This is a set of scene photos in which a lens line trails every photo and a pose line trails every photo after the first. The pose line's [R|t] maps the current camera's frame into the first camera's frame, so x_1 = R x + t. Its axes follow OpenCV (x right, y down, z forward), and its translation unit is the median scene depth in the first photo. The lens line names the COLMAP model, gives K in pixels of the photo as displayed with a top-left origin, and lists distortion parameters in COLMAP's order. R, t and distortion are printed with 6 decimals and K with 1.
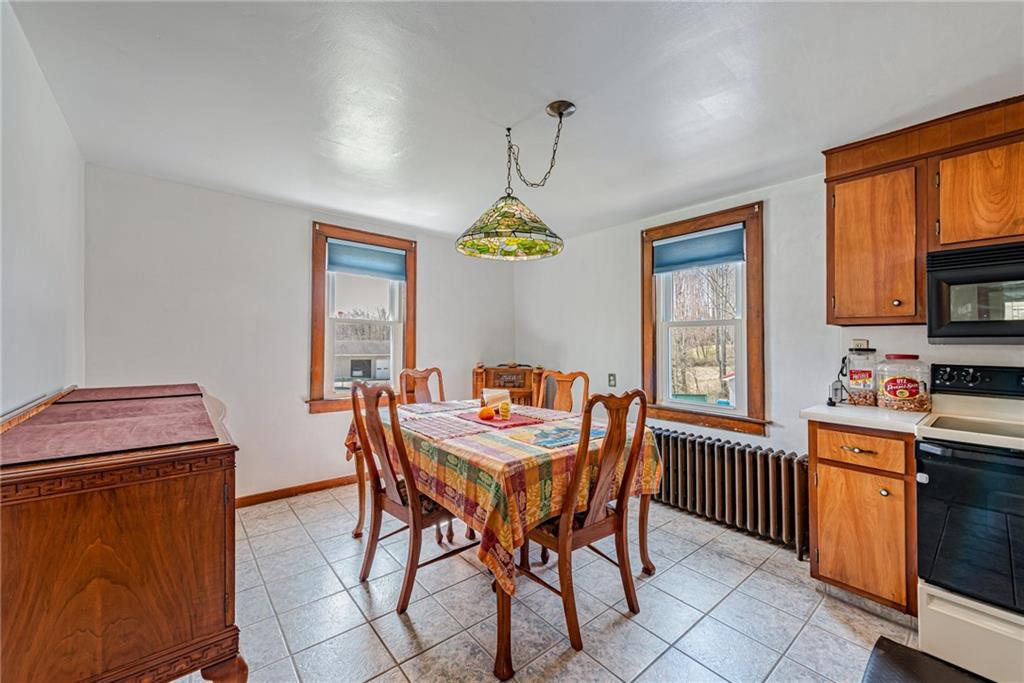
lens RADIAL K [[408.3, 0, 507.7], [0, 408.3, 338.3], [0, 0, 1]] dist [0.007215, 0.000191]
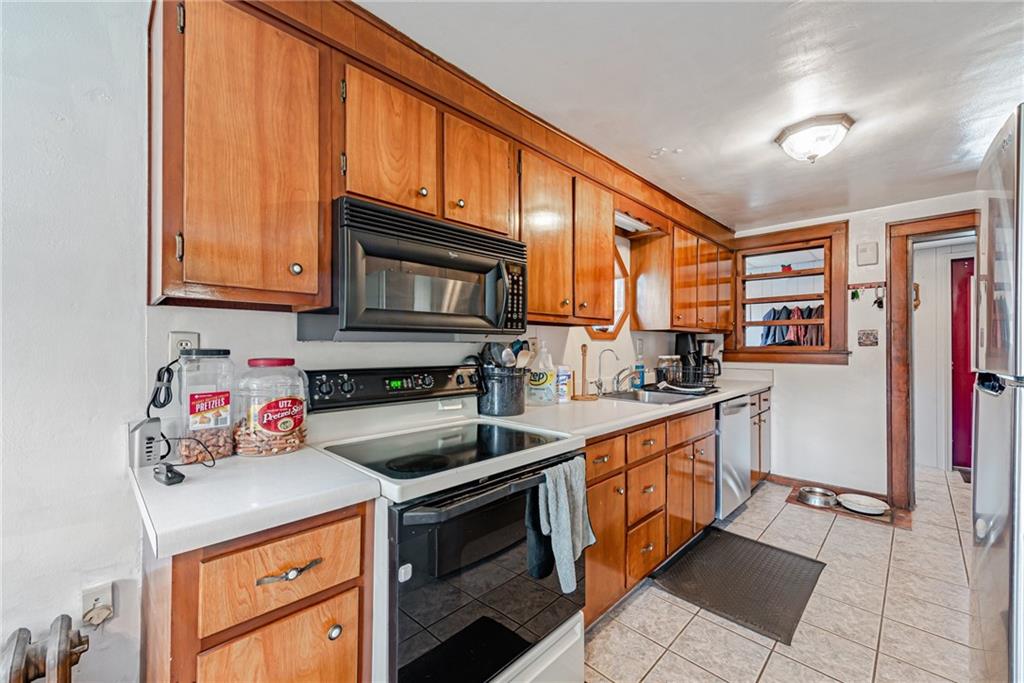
lens RADIAL K [[408.3, 0, 510.3], [0, 408.3, 339.8], [0, 0, 1]] dist [0.007215, 0.000191]
pose [[-0.113136, 0.004707, 0.993568, 0.344398], [-0.013056, 0.999895, -0.006224, 0.012304], [-0.993494, -0.013676, -0.113063, 0.758662]]
